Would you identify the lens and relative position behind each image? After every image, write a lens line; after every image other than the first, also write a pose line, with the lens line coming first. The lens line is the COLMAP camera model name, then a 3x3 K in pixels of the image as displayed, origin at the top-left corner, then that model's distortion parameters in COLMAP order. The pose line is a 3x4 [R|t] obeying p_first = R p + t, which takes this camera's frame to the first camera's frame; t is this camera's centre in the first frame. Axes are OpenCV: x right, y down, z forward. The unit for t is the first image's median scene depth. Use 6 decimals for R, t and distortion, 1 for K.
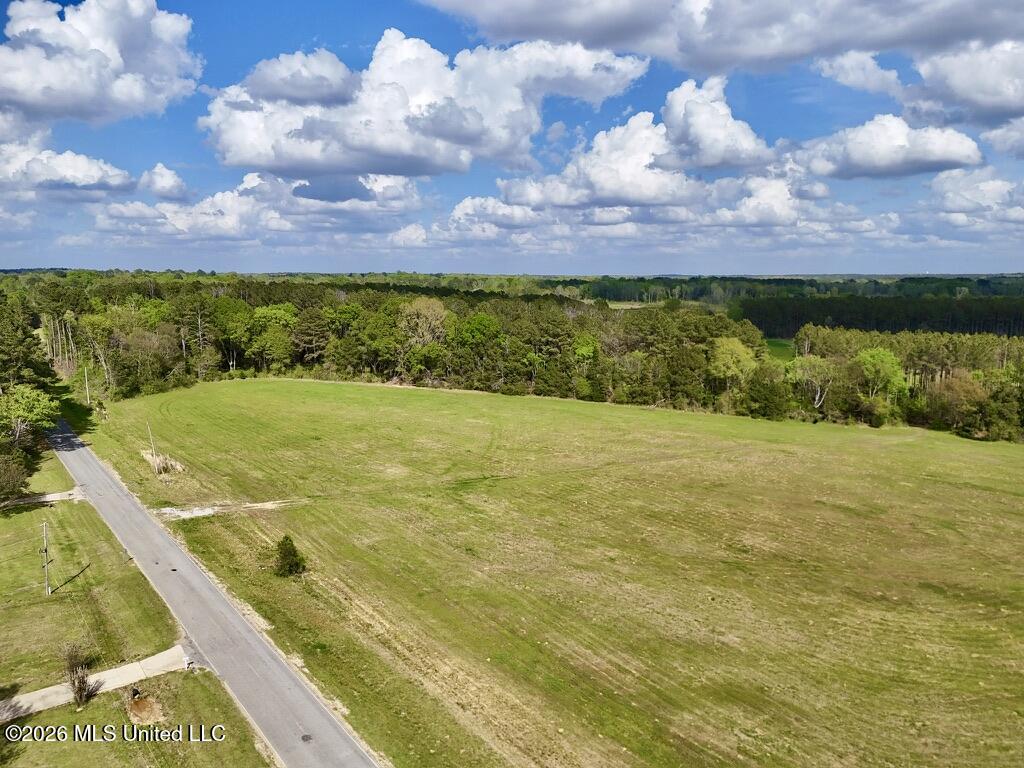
lens RADIAL K [[735.3, 0, 512.2], [0, 735.3, 394.2], [0, 0, 1]] dist [0.080791, -0.087519]
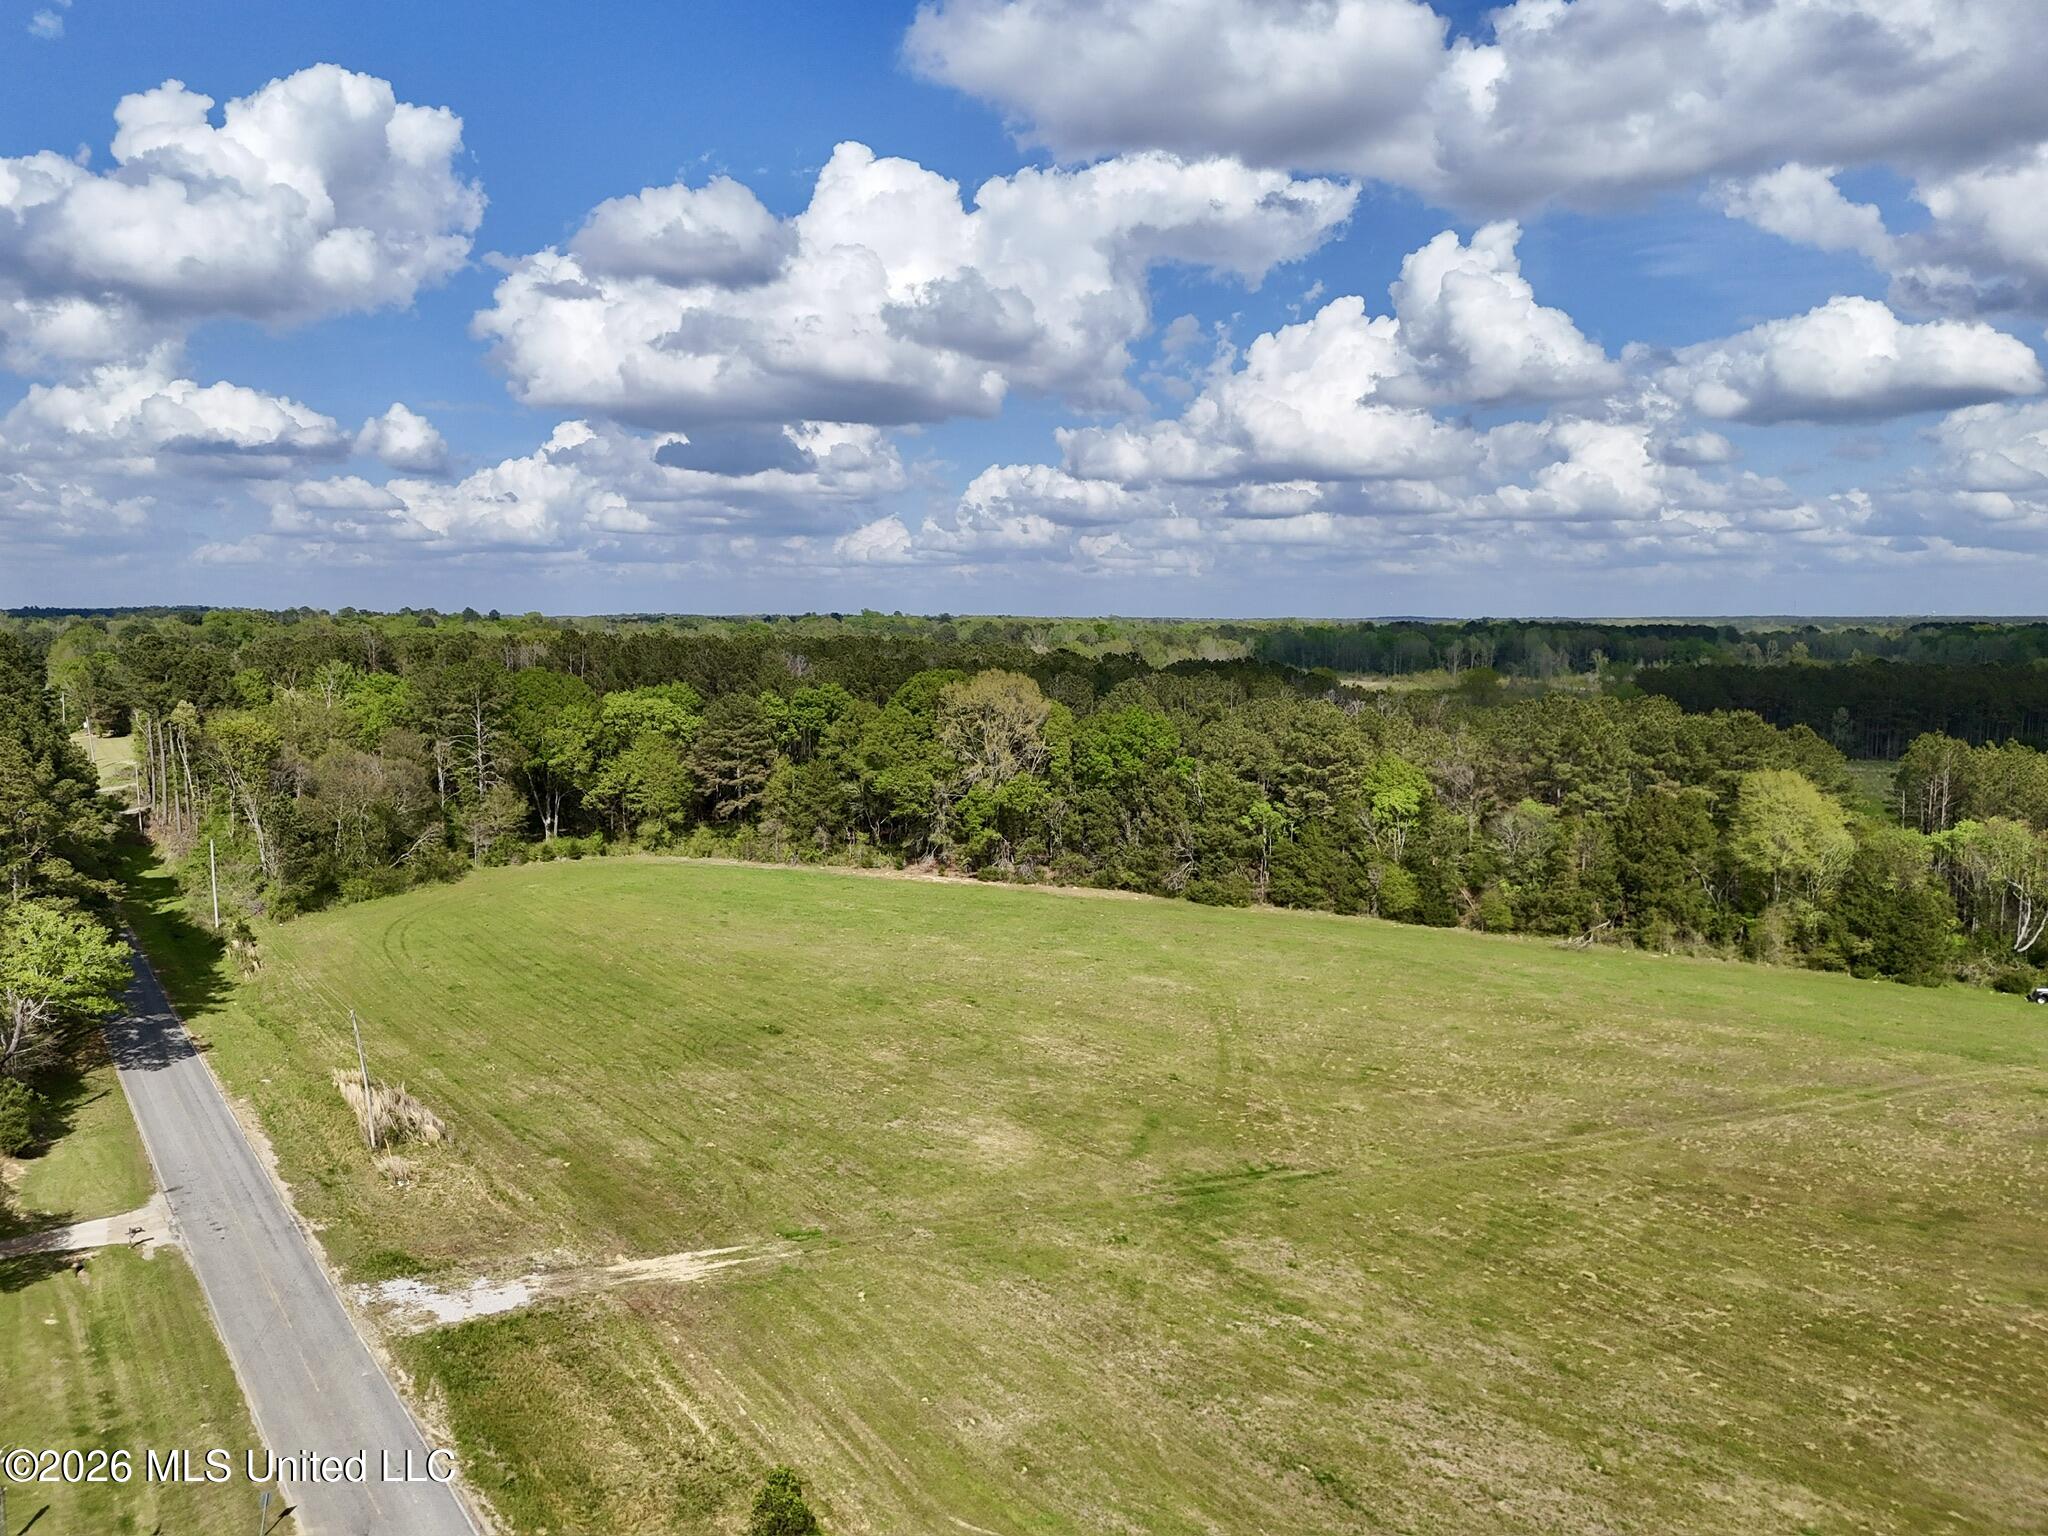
lens RADIAL K [[1474.6, 0, 1024.0], [0, 1474.6, 768.0], [0, 0, 1]] dist [0.082822, -0.090708]
pose [[0.999339, 0.002799, -0.036259, -0.075347], [-0.004932, 0.998254, -0.058855, -0.025029], [0.036030, 0.058995, 0.997608, 0.153584]]
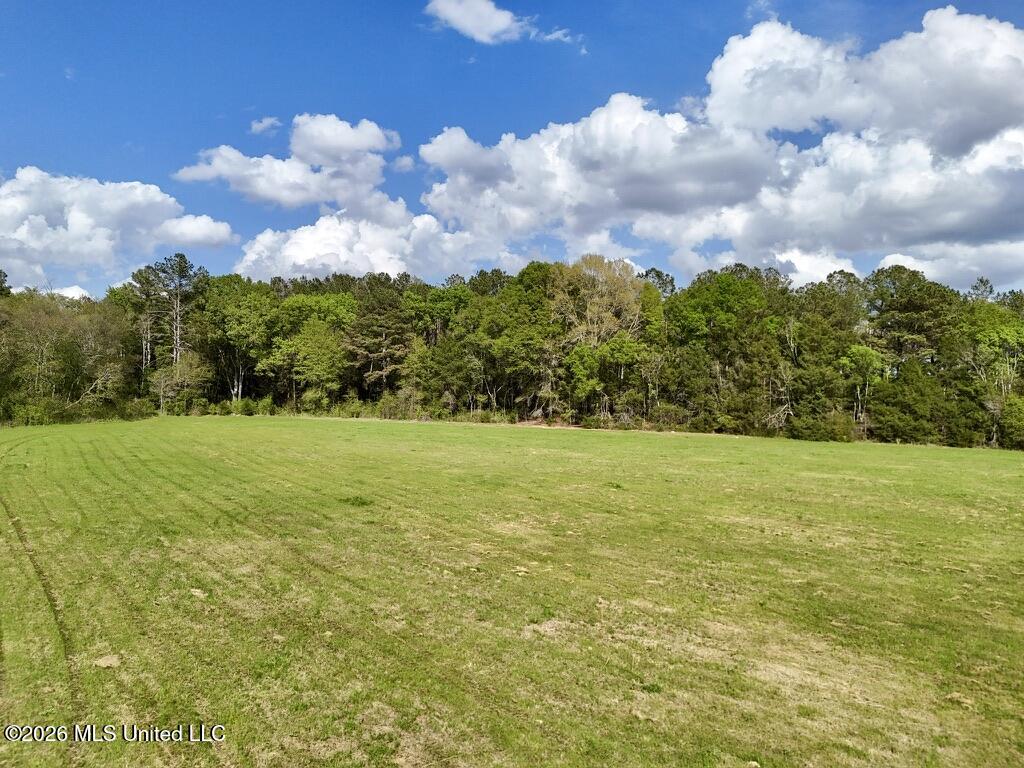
lens RADIAL K [[737.3, 0, 512.0], [0, 737.3, 384.0], [0, 0, 1]] dist [0.082822, -0.090708]
pose [[0.994507, 0.004885, -0.104557, -0.128482], [-0.022754, 0.985111, -0.170407, 0.045718], [0.102168, 0.171850, 0.979811, 0.525863]]
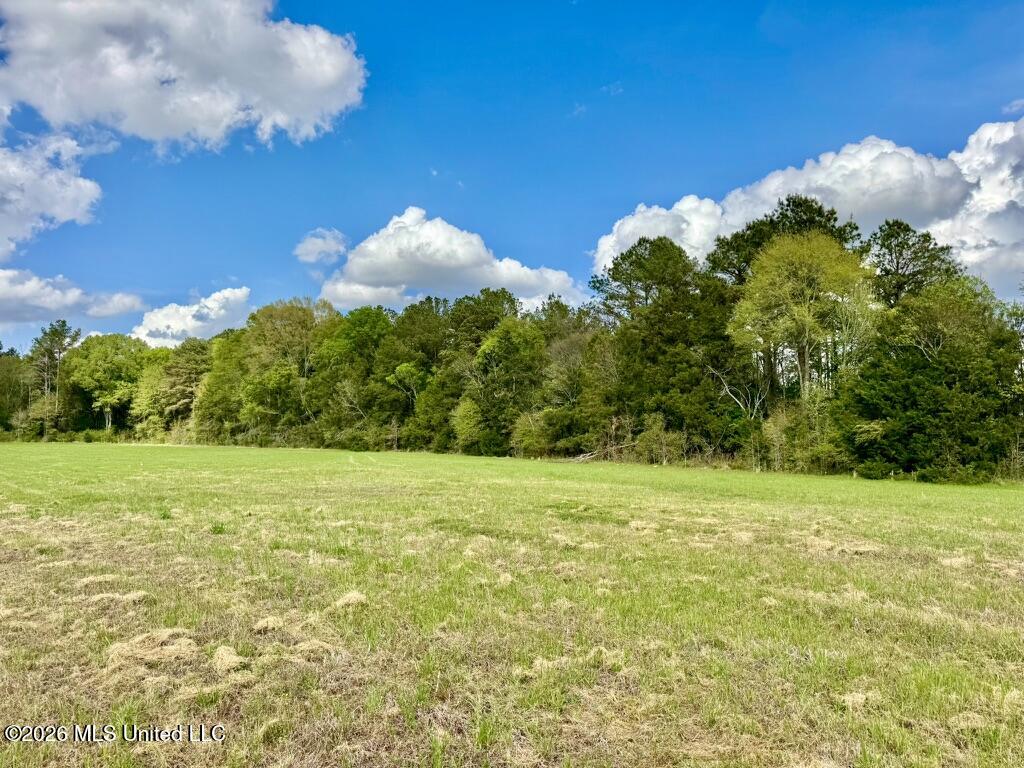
lens RADIAL K [[717.8, 0, 510.7], [0, 717.8, 387.9], [0, 0, 1]] dist [0.080876, -0.132359]
pose [[0.909986, -0.037057, -0.412980, 0.268319], [-0.060733, 0.973345, -0.221160, 0.055906], [0.410167, 0.226334, 0.883479, 0.599973]]
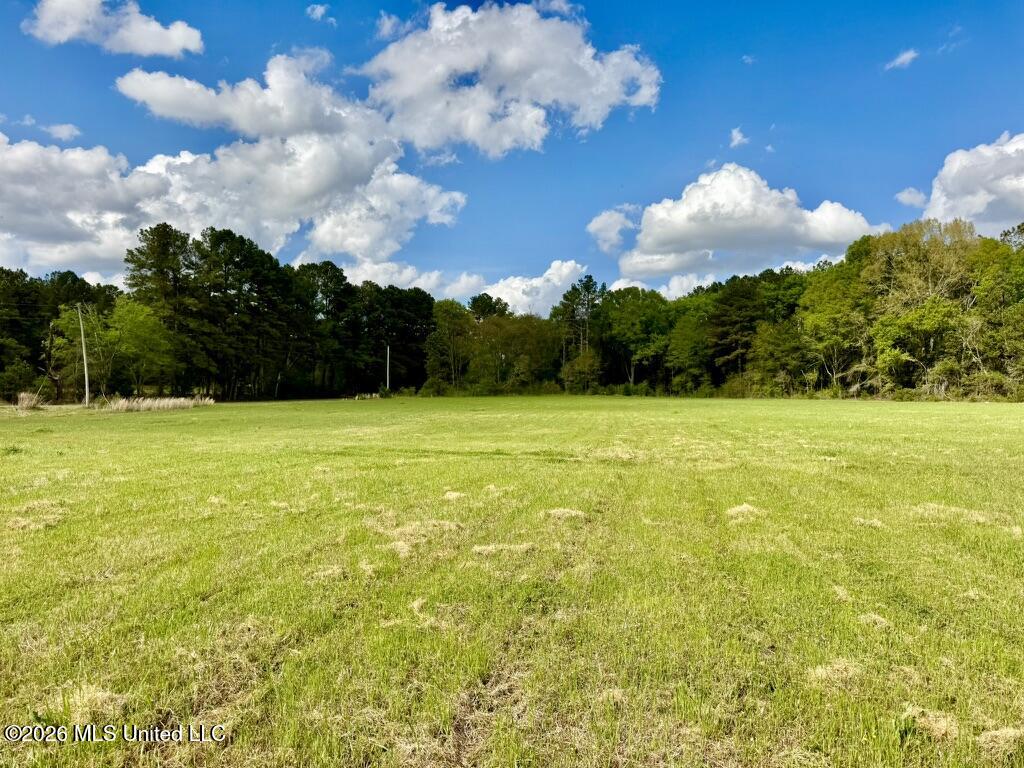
lens RADIAL K [[706.8, 0, 509.2], [0, 706.8, 400.6], [0, 0, 1]] dist [0.087698, -0.135502]
pose [[0.653097, 0.000798, -0.757274, 0.052925], [-0.129633, 0.985356, -0.110761, 0.072074], [0.746096, 0.170506, 0.643637, 0.539168]]
